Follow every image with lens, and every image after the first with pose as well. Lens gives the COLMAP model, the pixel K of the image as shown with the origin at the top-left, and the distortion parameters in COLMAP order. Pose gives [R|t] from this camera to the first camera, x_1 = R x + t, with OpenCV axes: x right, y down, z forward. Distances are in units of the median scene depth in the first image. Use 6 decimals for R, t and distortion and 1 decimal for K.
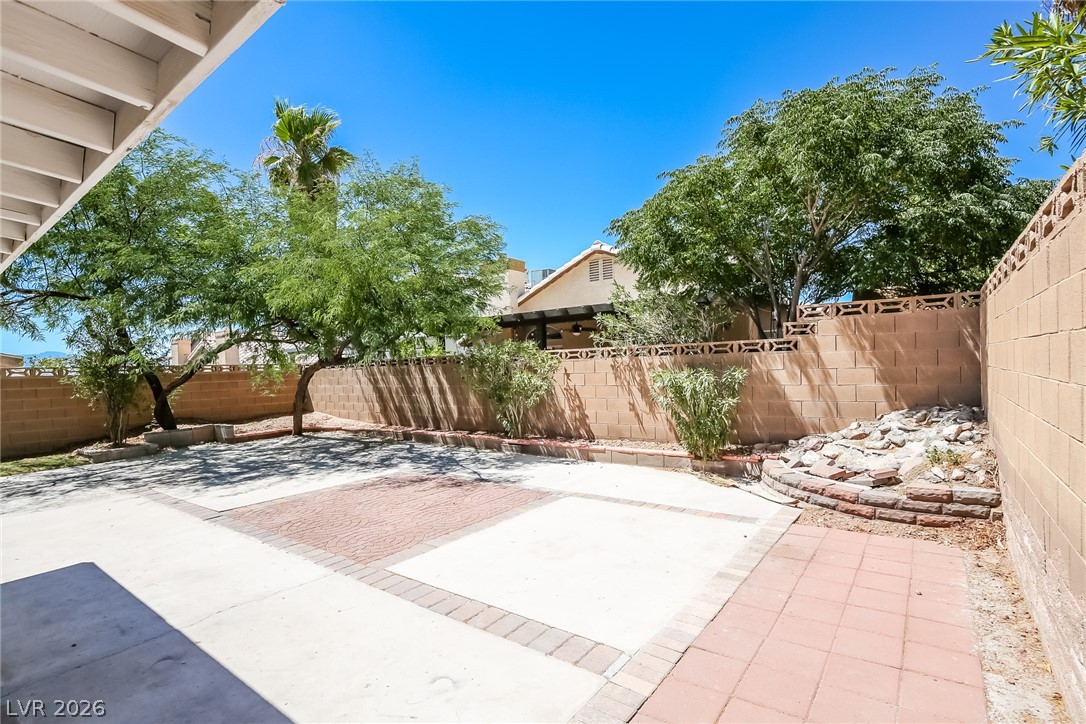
lens RADIAL K [[499.1, 0, 548.6], [0, 499.1, 357.0], [0, 0, 1]] dist [-0.013905, 0.000310]
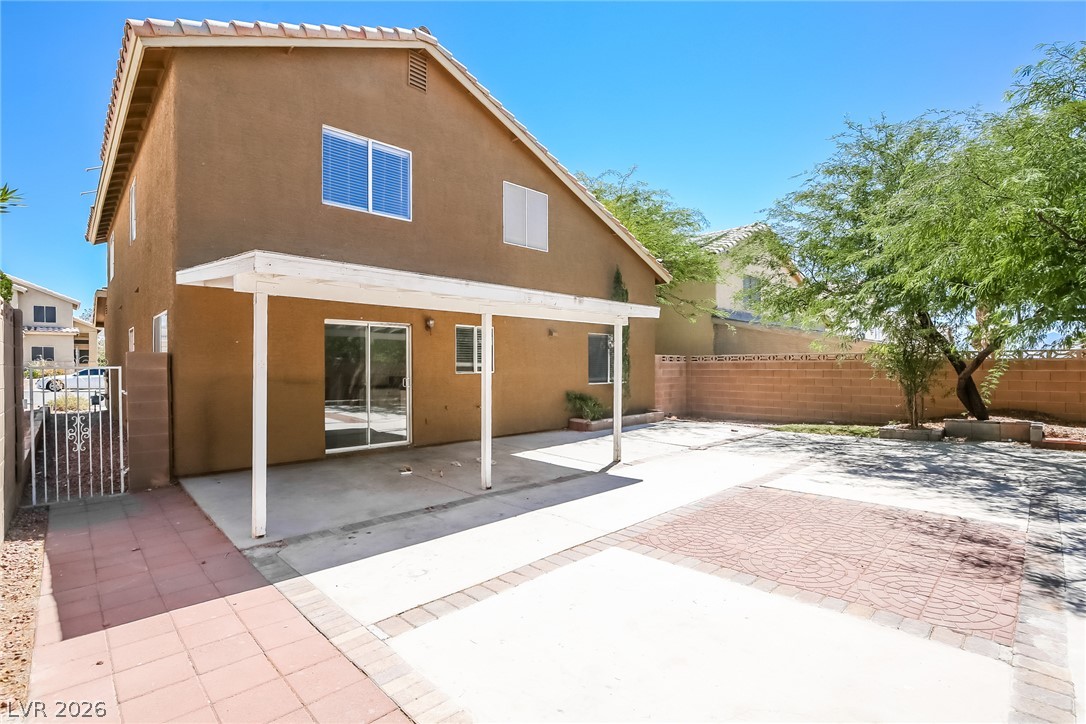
lens RADIAL K [[505.8, 0, 543.0], [0, 505.8, 362.0], [0, 0, 1]] dist [-0.043192, 0.000348]
pose [[-0.142189, 0.024459, -0.989537, 0.529332], [0.026342, 0.999434, 0.020918, -0.006129], [0.989489, -0.023092, -0.142753, 0.684700]]
